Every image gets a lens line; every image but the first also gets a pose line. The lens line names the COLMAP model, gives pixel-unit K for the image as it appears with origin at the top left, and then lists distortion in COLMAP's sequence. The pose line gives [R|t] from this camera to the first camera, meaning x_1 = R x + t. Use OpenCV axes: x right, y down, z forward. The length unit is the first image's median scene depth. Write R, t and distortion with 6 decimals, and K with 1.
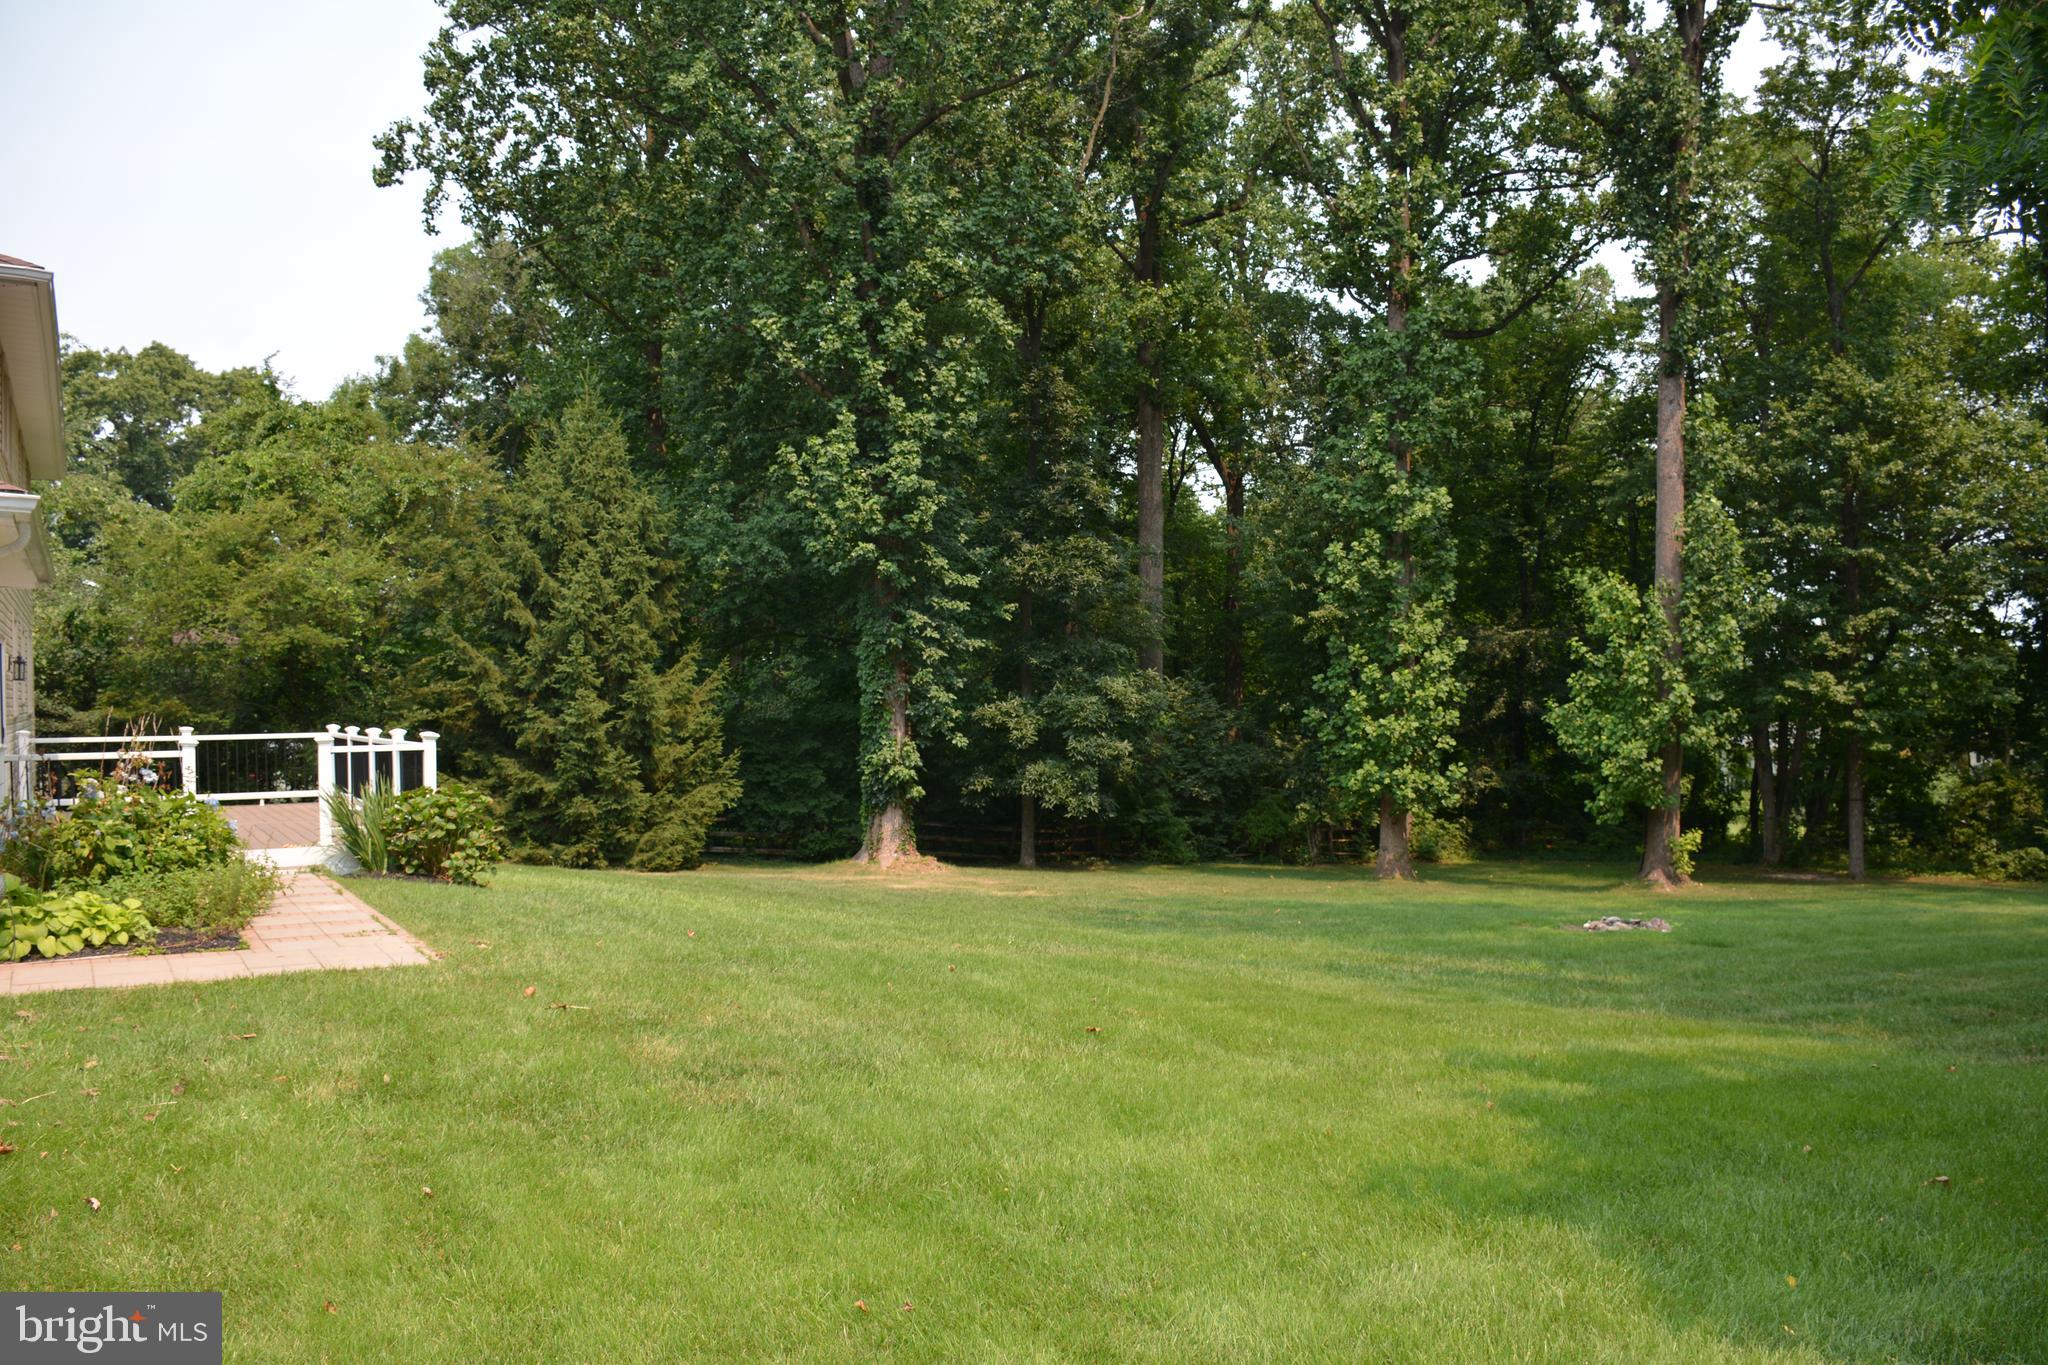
lens RADIAL K [[1628.4, 0, 1063.8], [0, 1628.4, 694.5], [0, 0, 1]] dist [-0.144348, 0.081011]
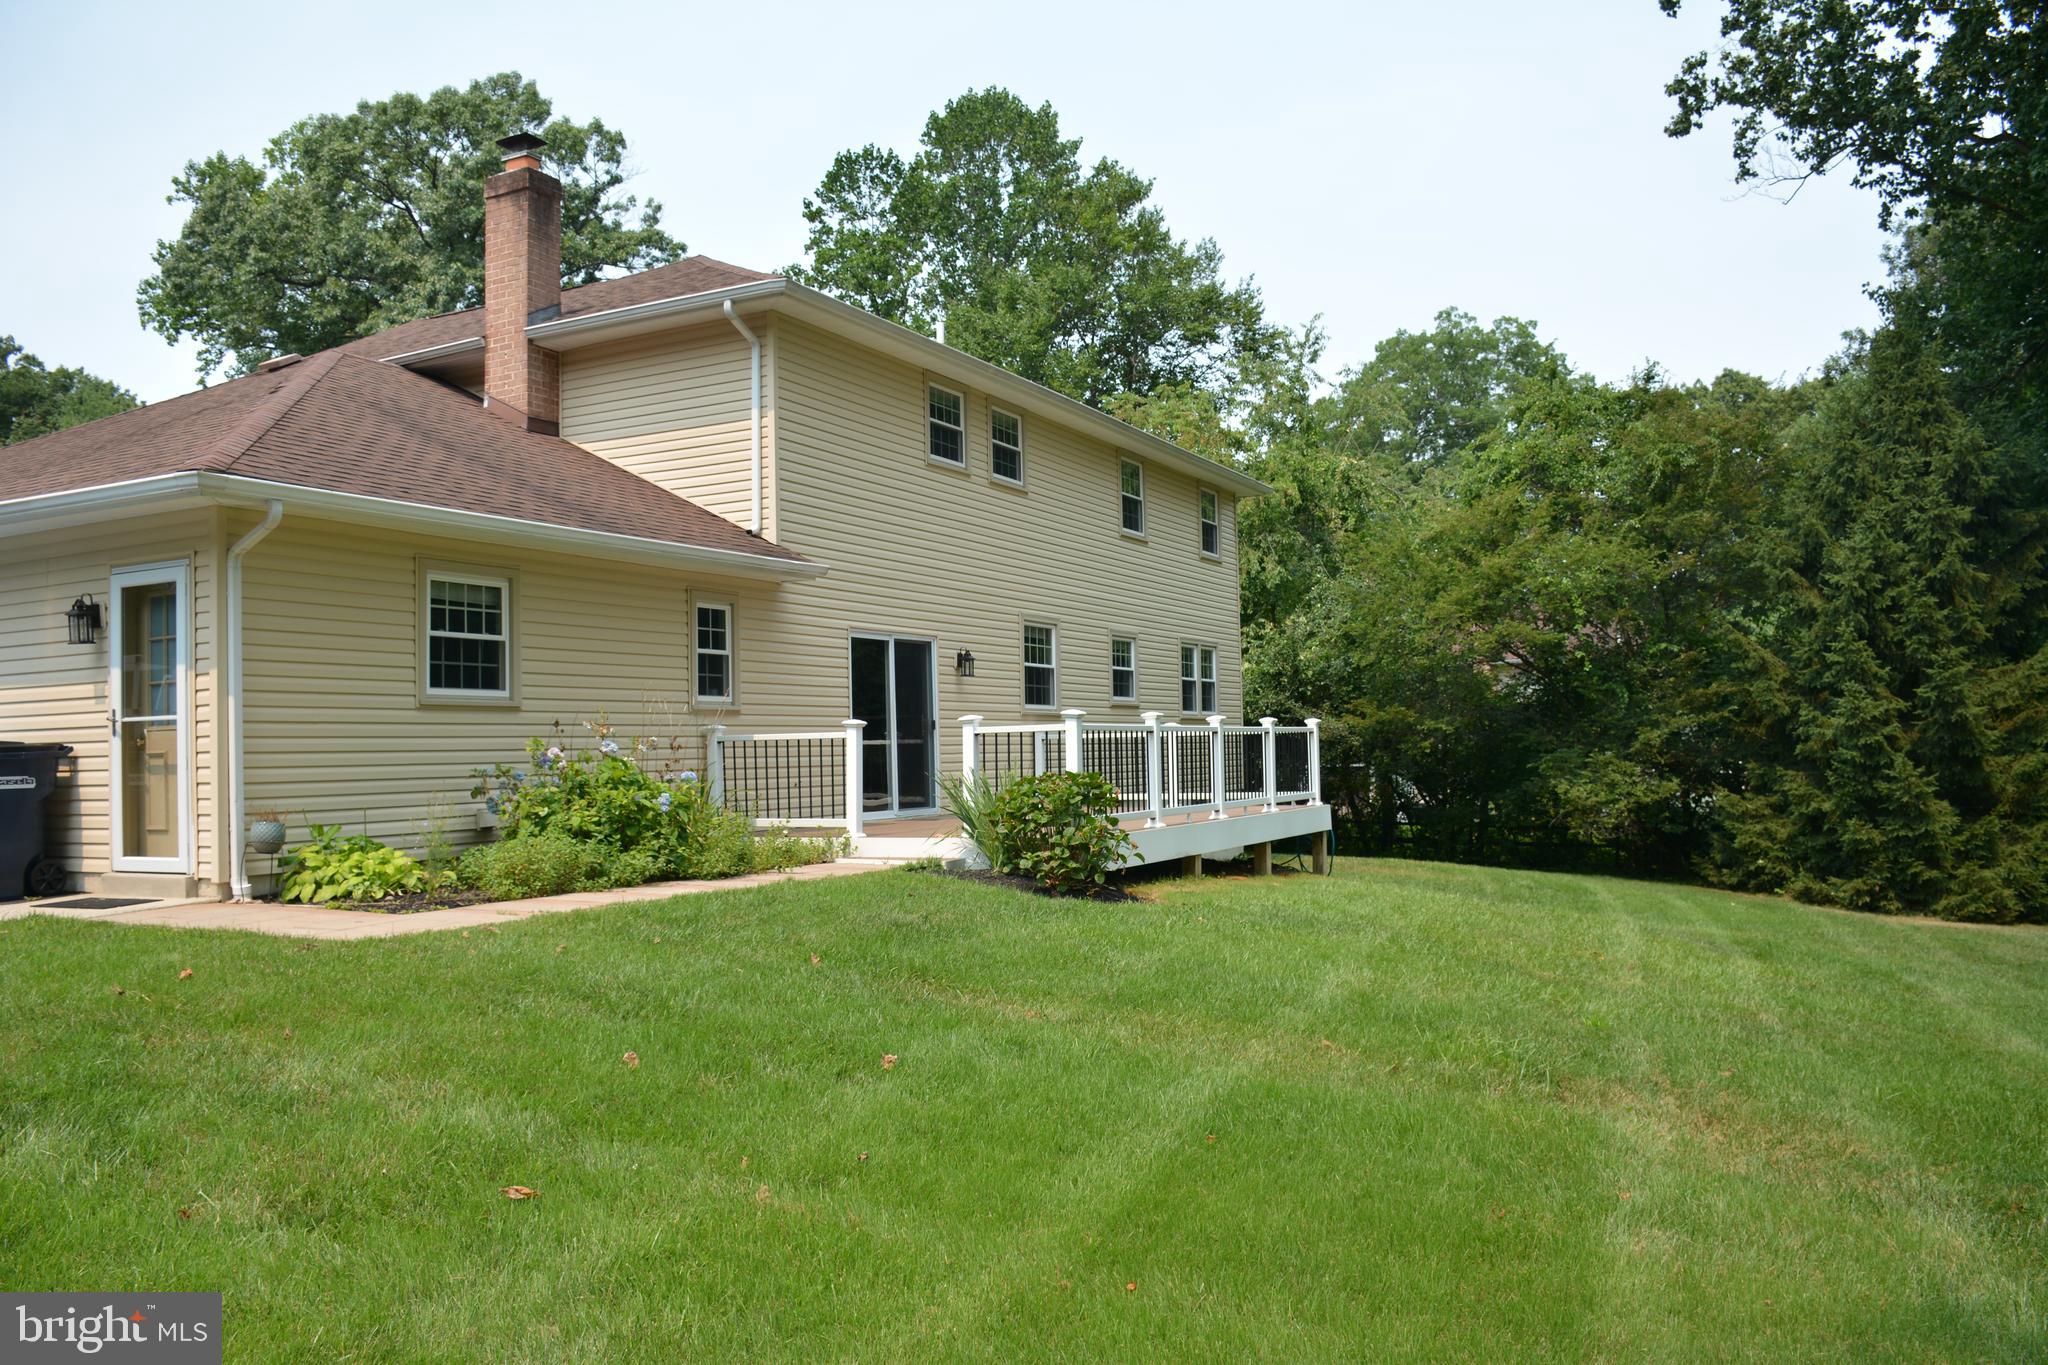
lens RADIAL K [[1628.4, 0, 1063.8], [0, 1628.4, 694.5], [0, 0, 1]] dist [-0.144348, 0.081011]
pose [[0.511687, -0.032543, -0.858556, 0.158644], [0.013071, 0.999462, -0.030094, 0.019919], [0.859073, 0.004177, 0.511837, 0.258334]]
